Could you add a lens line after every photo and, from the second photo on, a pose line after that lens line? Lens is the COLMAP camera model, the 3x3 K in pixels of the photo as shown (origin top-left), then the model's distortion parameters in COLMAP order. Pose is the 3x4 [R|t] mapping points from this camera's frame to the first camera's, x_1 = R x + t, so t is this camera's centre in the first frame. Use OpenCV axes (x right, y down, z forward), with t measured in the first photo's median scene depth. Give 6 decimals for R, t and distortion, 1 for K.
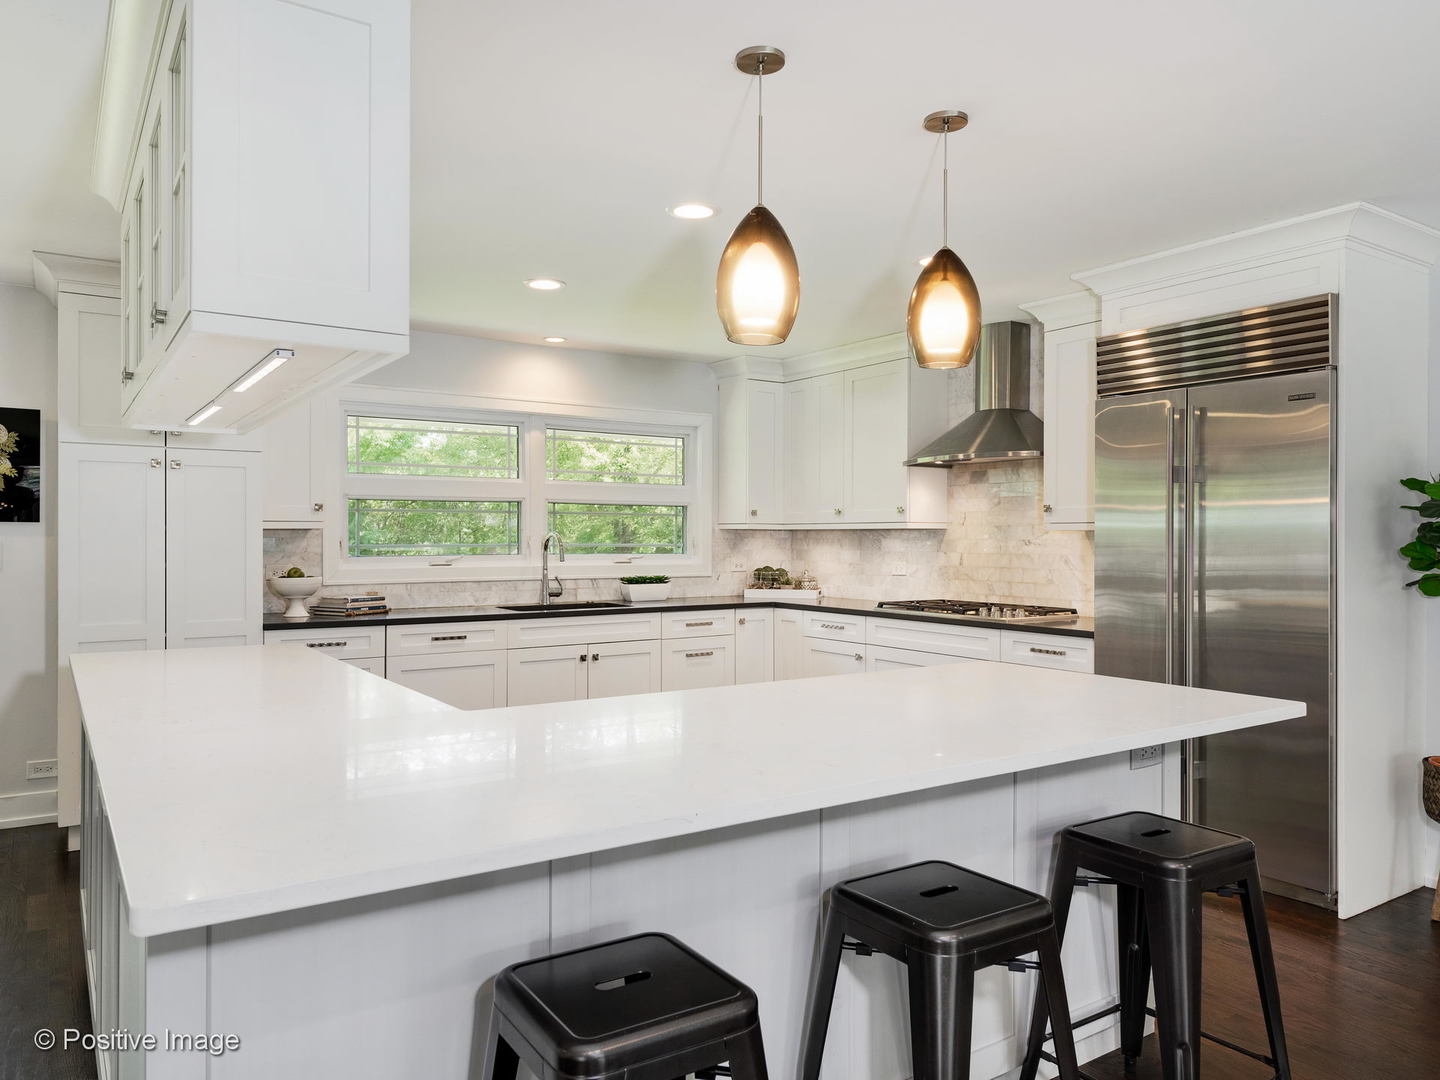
lens RADIAL K [[1004.2, 0, 722.1], [0, 1004.2, 544.0], [0, 0, 1]] dist [0.007879, 0.000505]
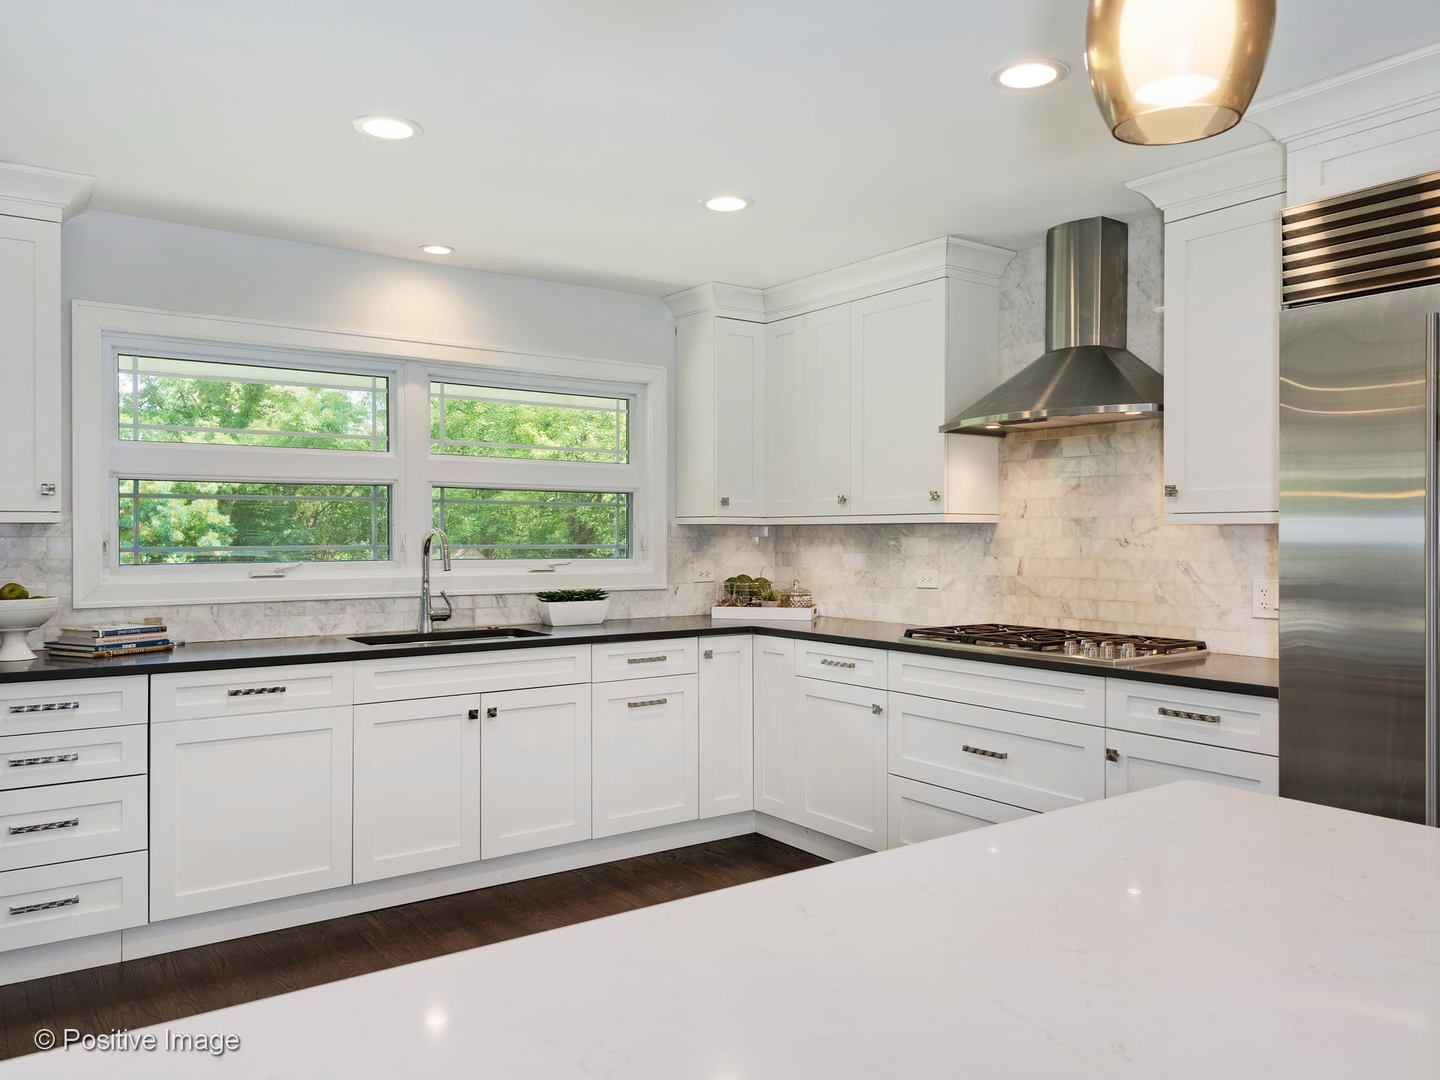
lens RADIAL K [[1058.6, 0, 724.4], [0, 1058.6, 544.6], [0, 0, 1]] dist [0.006608, 0.000030]
pose [[0.999491, -0.001933, 0.031842, 0.008192], [0.001880, 0.999997, 0.001697, -0.001694], [-0.031845, -0.001636, 0.999491, 0.267911]]
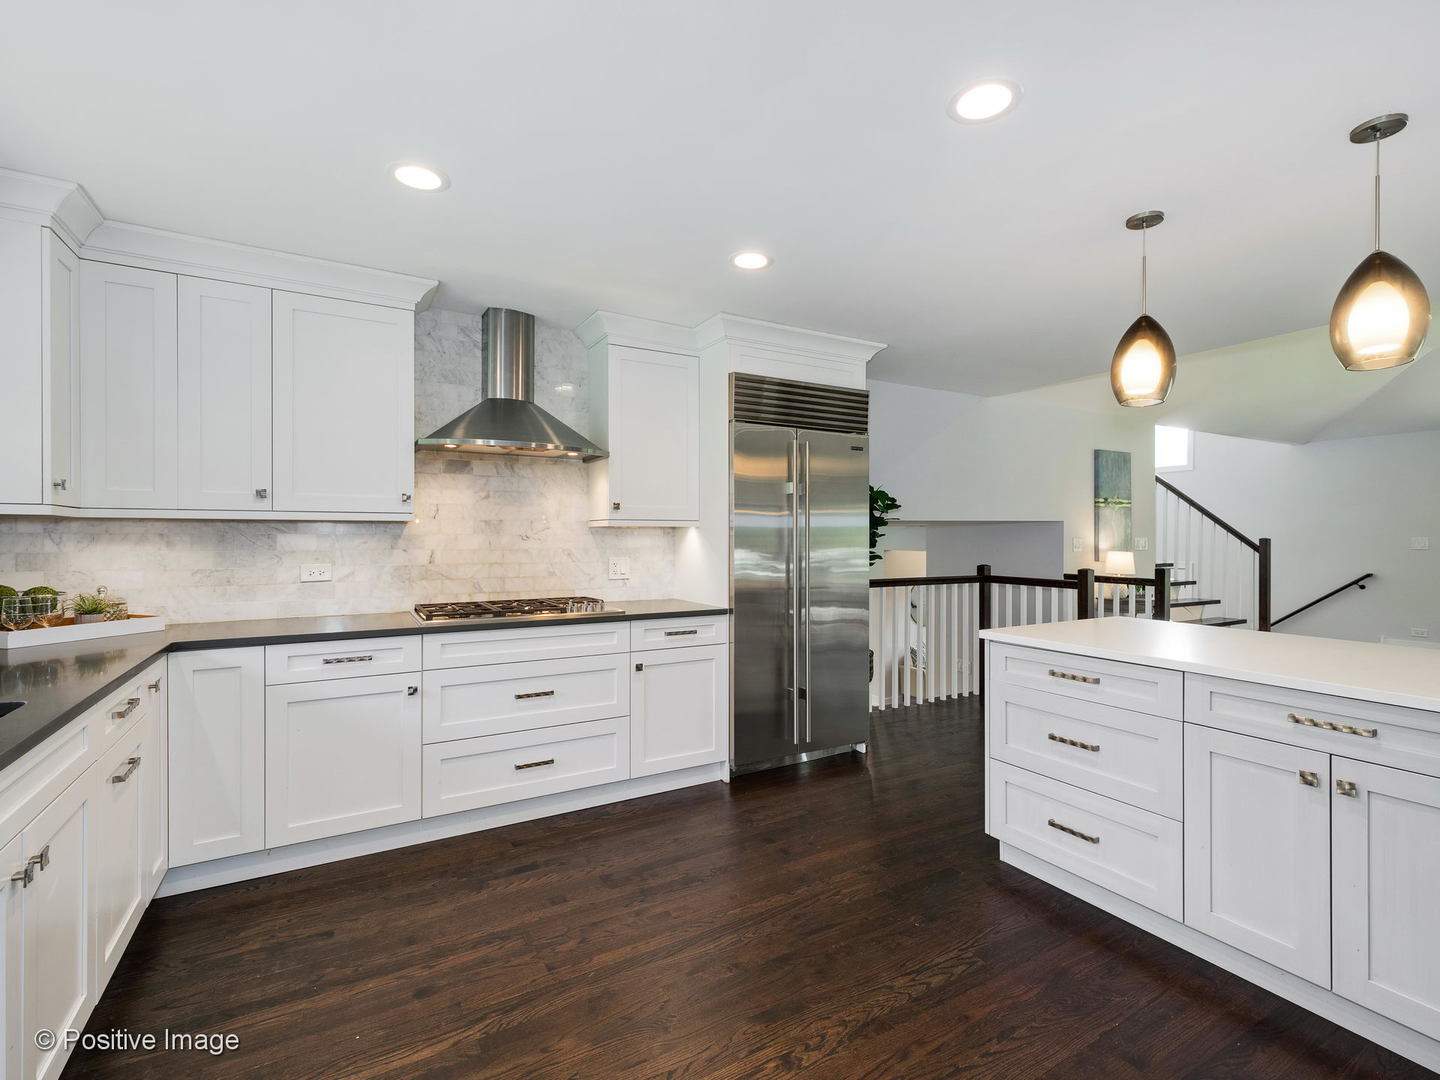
lens RADIAL K [[656.8, 0, 710.7], [0, 656.8, 542.7], [0, 0, 1]] dist [0.004988, -0.000784]
pose [[0.086443, -0.013640, 0.996163, -0.321777], [0.005192, 0.999899, 0.013240, -0.003780], [-0.996243, 0.004027, 0.086505, 0.705948]]
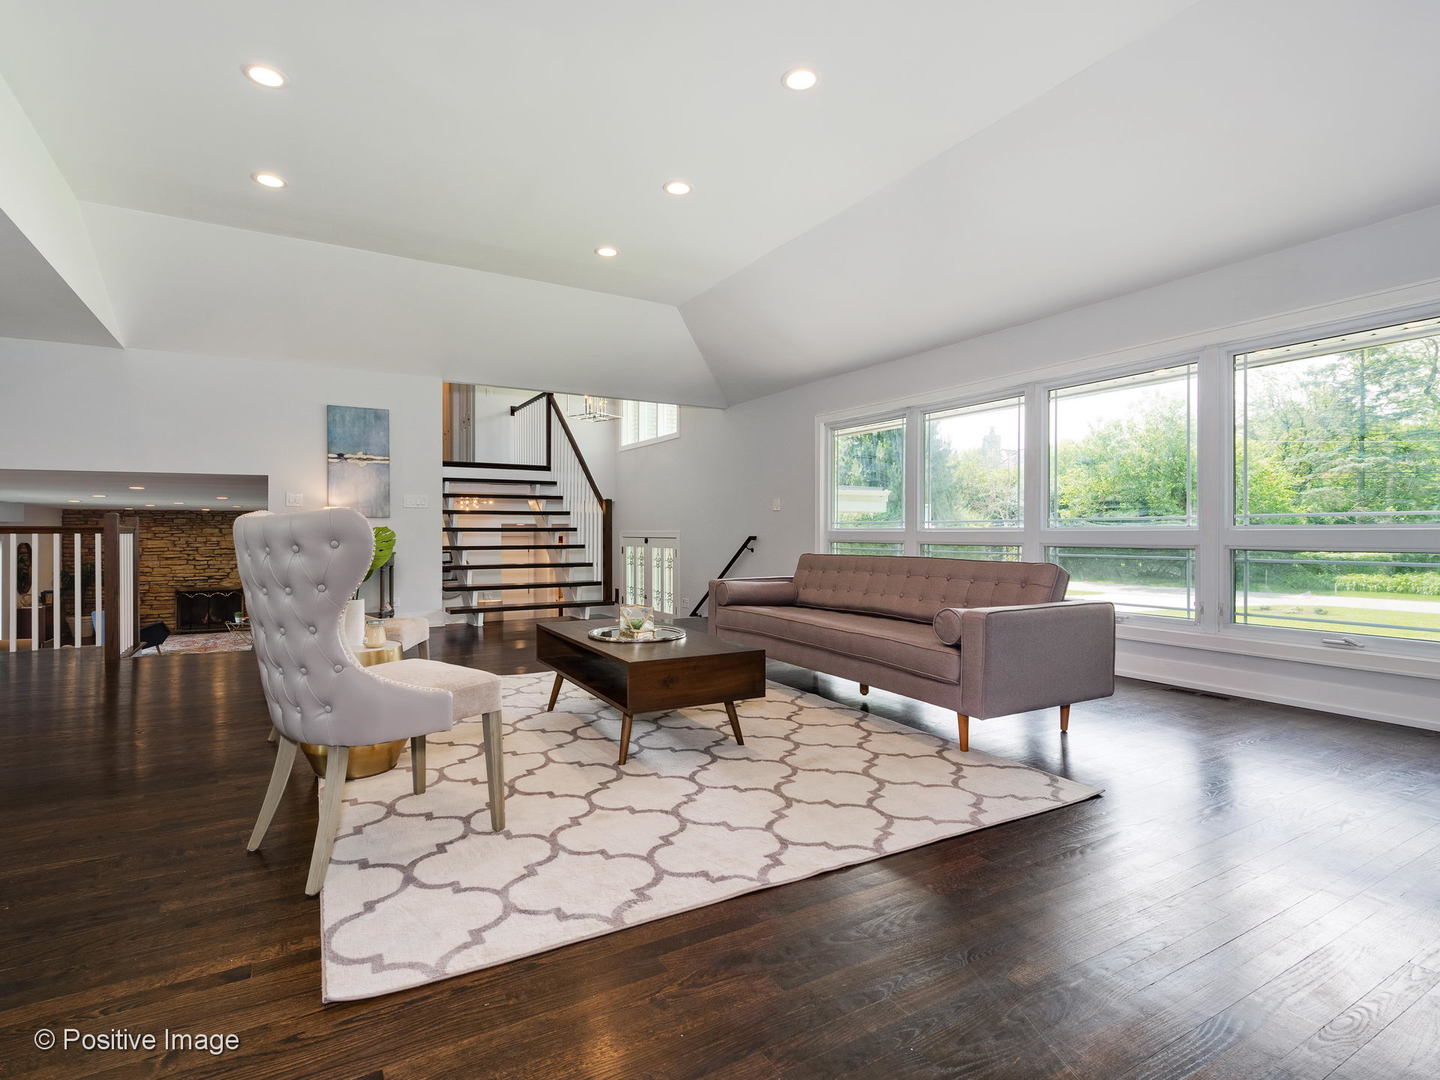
lens RADIAL K [[725.6, 0, 725.6], [0, 725.6, 537.2], [0, 0, 1]] dist [-0.003003, -0.002303]
pose [[0.056898, -0.005221, 0.998366, -0.349664], [0.007962, 0.999957, 0.004775, 0.078127], [-0.998348, 0.007677, 0.056937, -0.546497]]
